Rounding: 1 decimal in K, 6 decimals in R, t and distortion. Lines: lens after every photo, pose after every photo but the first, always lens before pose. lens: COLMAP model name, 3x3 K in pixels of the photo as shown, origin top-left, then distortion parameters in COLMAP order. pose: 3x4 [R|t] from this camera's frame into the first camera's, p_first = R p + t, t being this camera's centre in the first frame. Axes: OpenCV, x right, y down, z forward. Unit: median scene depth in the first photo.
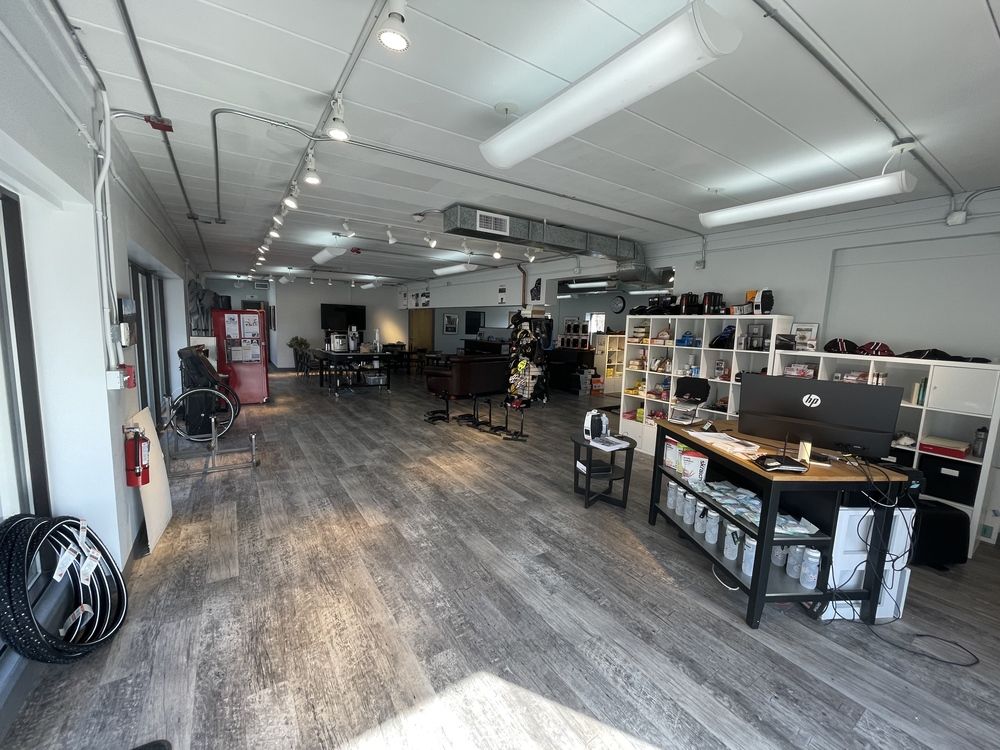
lens RADIAL K [[405.3, 0, 500.0], [0, 405.3, 375.0], [0, 0, 1]] dist [0.001054, 0.000098]
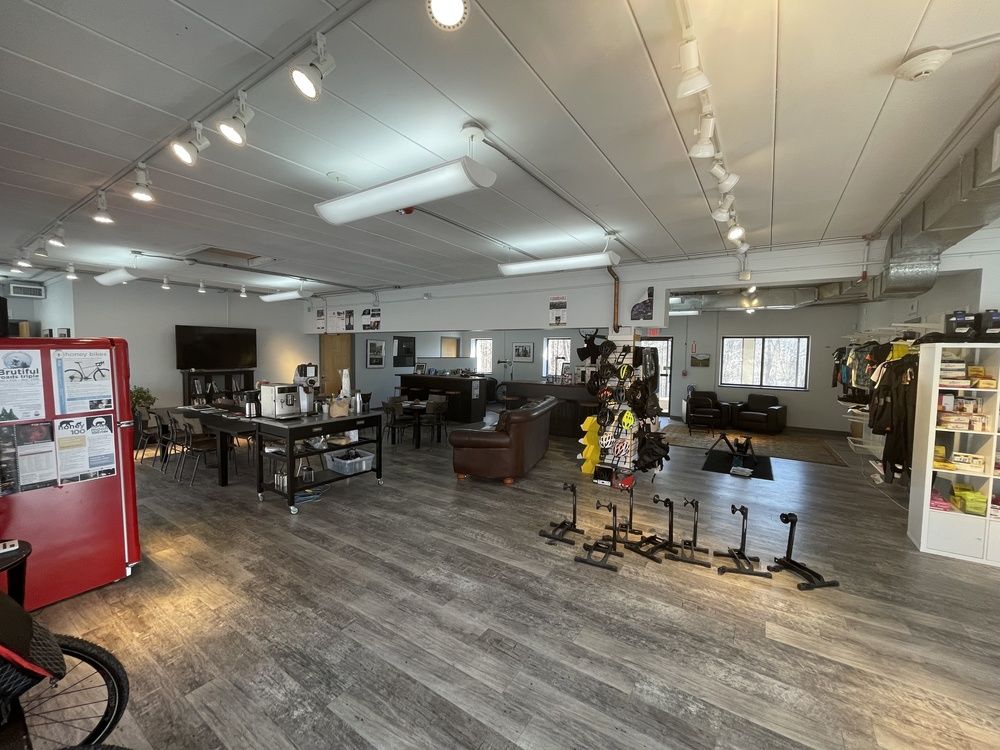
lens RADIAL K [[405.3, 0, 500.0], [0, 405.3, 375.0], [0, 0, 1]] dist [0.001054, 0.000098]
pose [[0.923368, -0.042075, 0.381603, -0.383732], [0.064306, 0.996884, -0.045687, -0.080146], [-0.378491, 0.066725, 0.923197, 0.486589]]
